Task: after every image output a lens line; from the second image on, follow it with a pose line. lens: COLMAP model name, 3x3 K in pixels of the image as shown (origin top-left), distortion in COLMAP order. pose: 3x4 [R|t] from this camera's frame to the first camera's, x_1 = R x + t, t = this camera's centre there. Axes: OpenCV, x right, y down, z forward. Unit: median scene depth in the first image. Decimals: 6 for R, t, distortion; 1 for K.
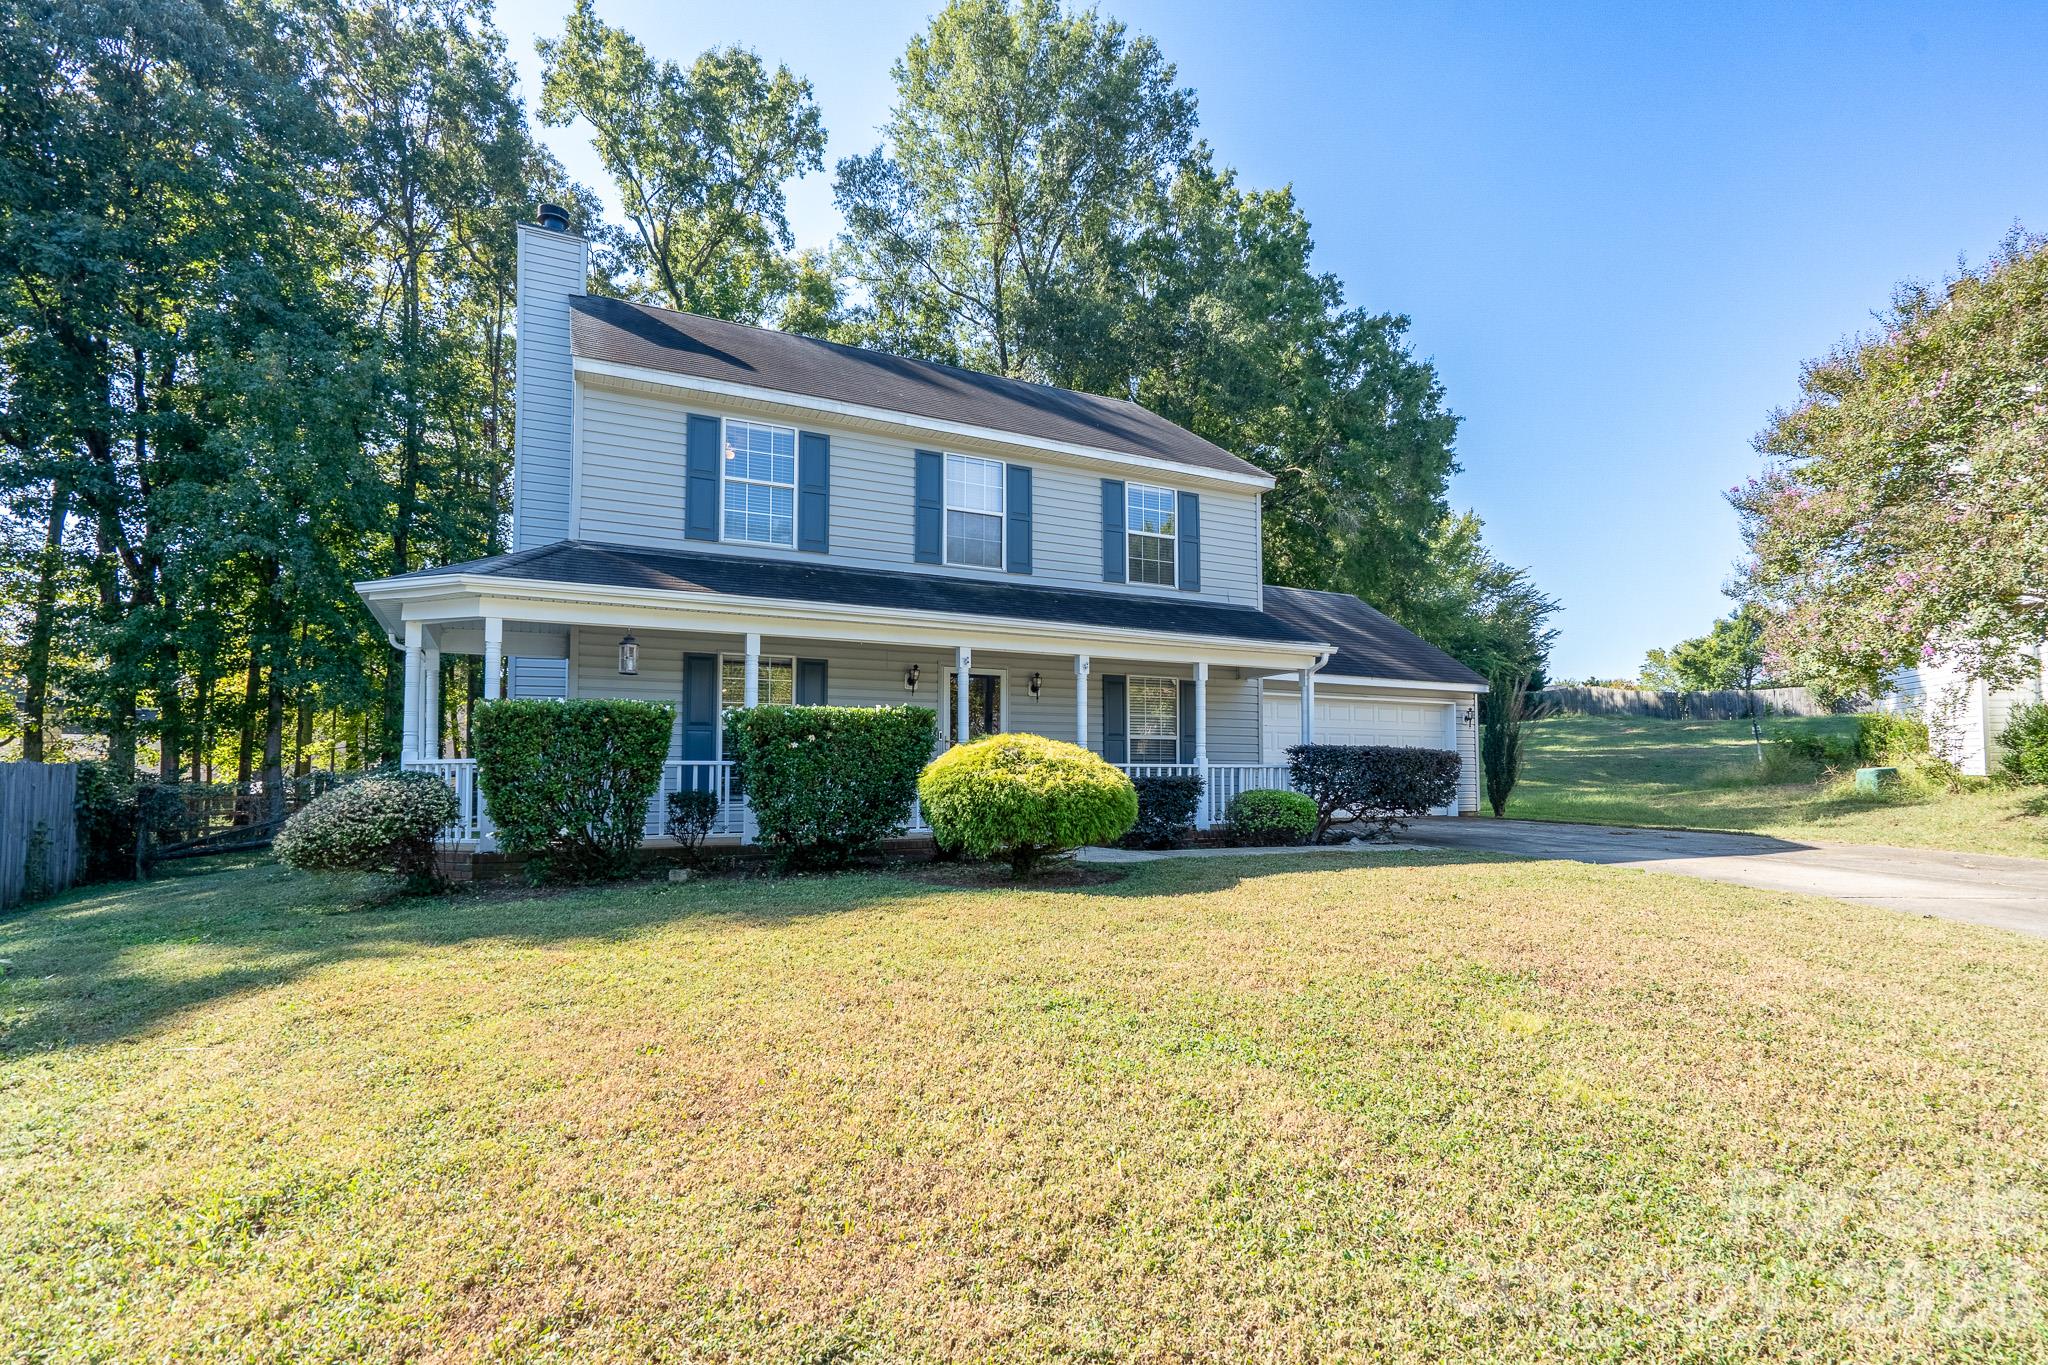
lens RADIAL K [[948.4, 0, 953.1], [0, 948.4, 715.3], [0, 0, 1]] dist [-0.001519, 0.001038]
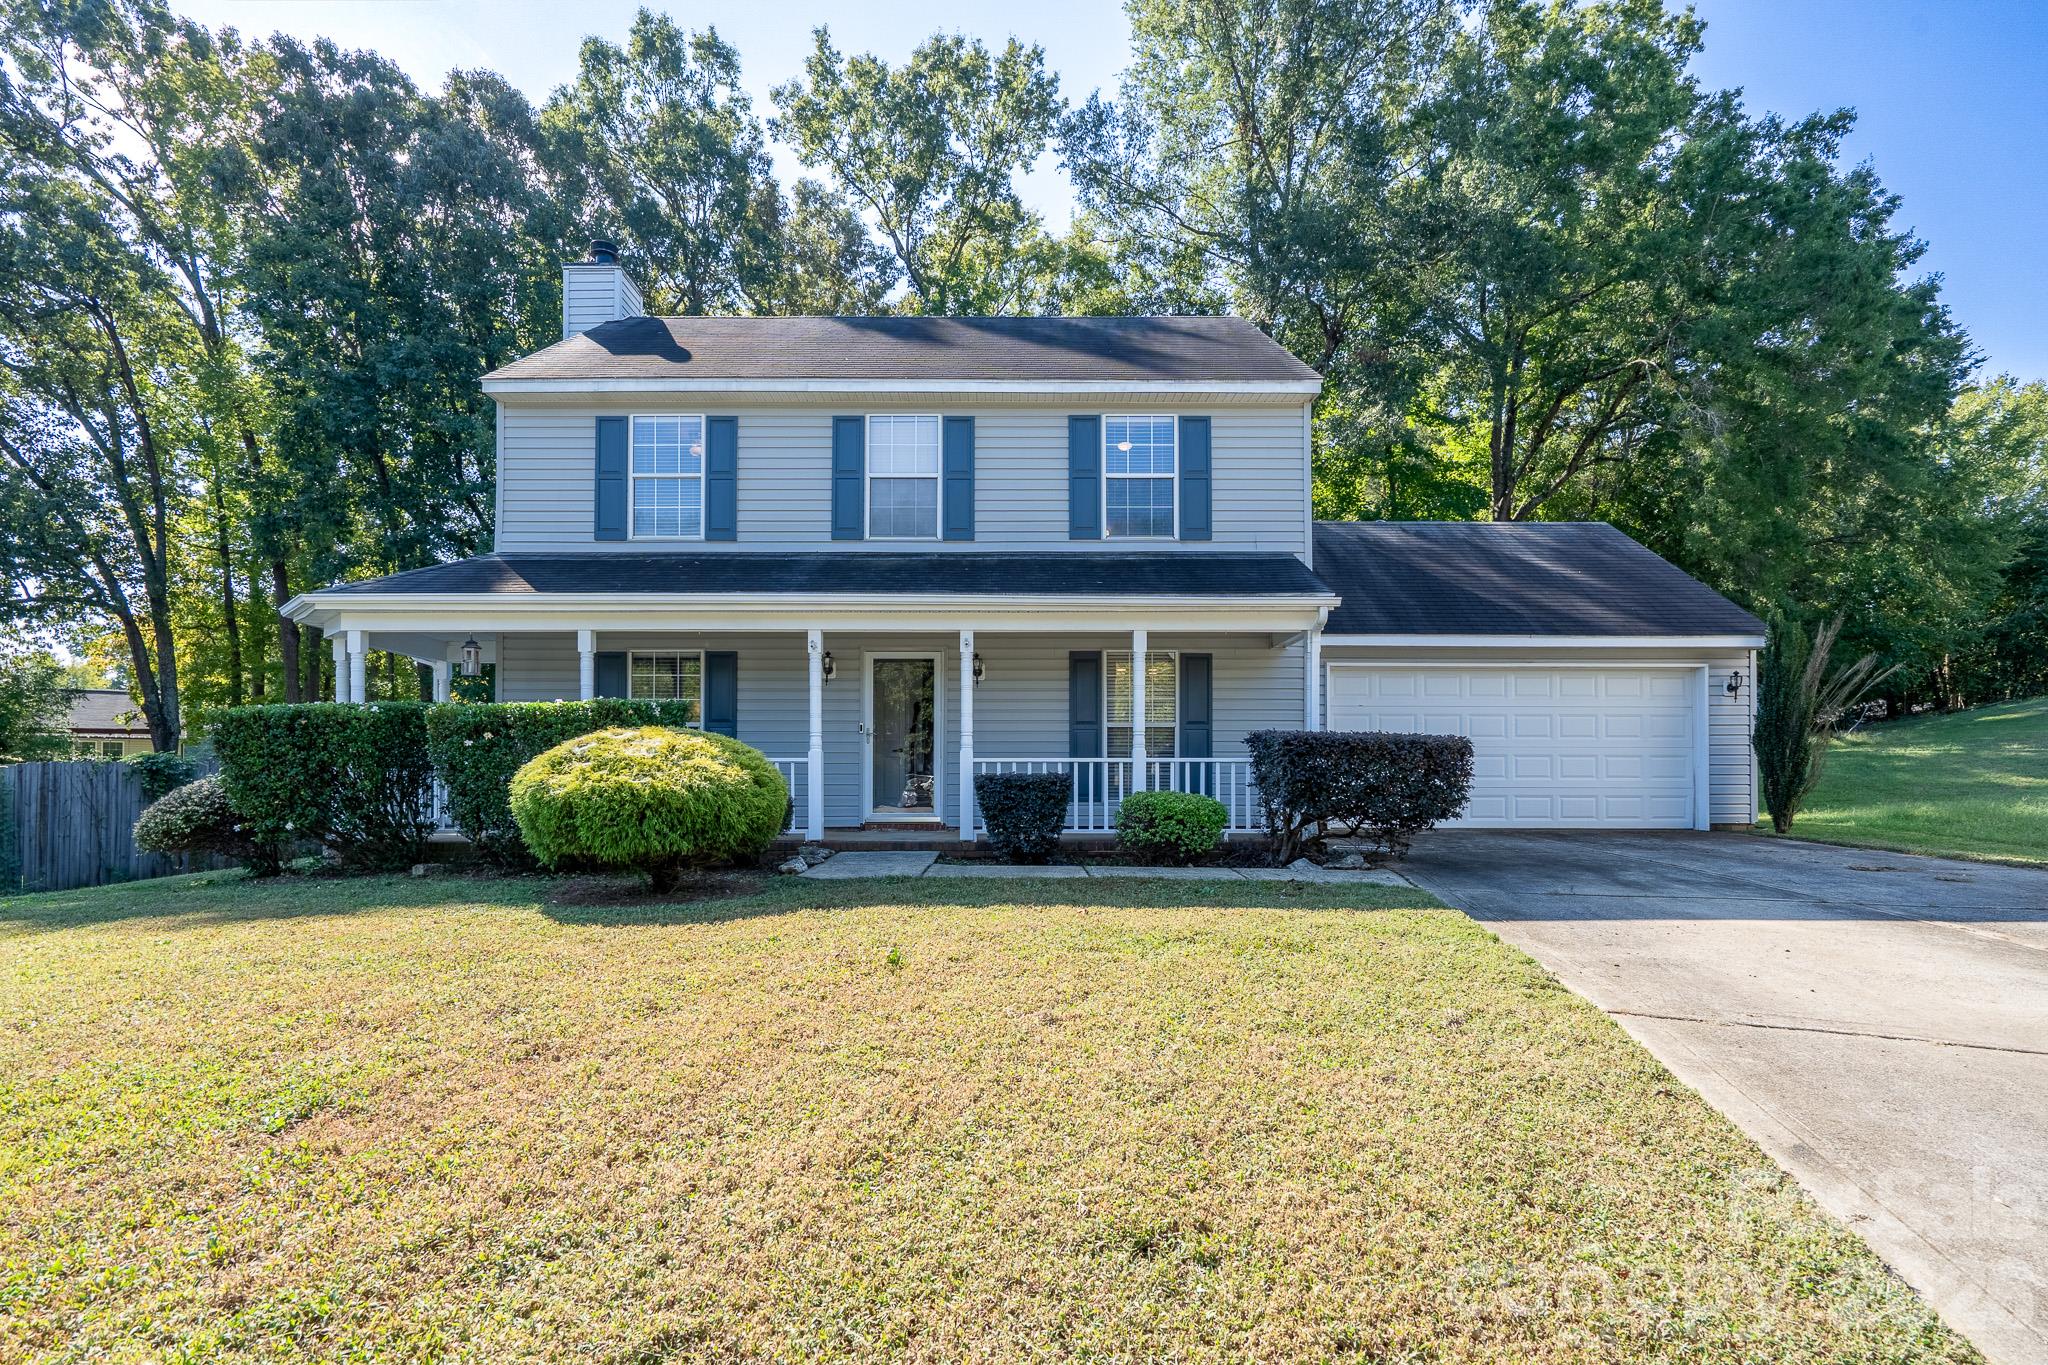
lens RADIAL K [[948.4, 0, 1041.8], [0, 948.4, 735.2], [0, 0, 1]] dist [-0.001519, 0.001038]
pose [[0.905700, -0.016740, -0.423588, 0.483581], [0.027286, 0.999450, 0.018844, 0.013599], [0.423040, -0.028625, 0.905659, 0.230891]]
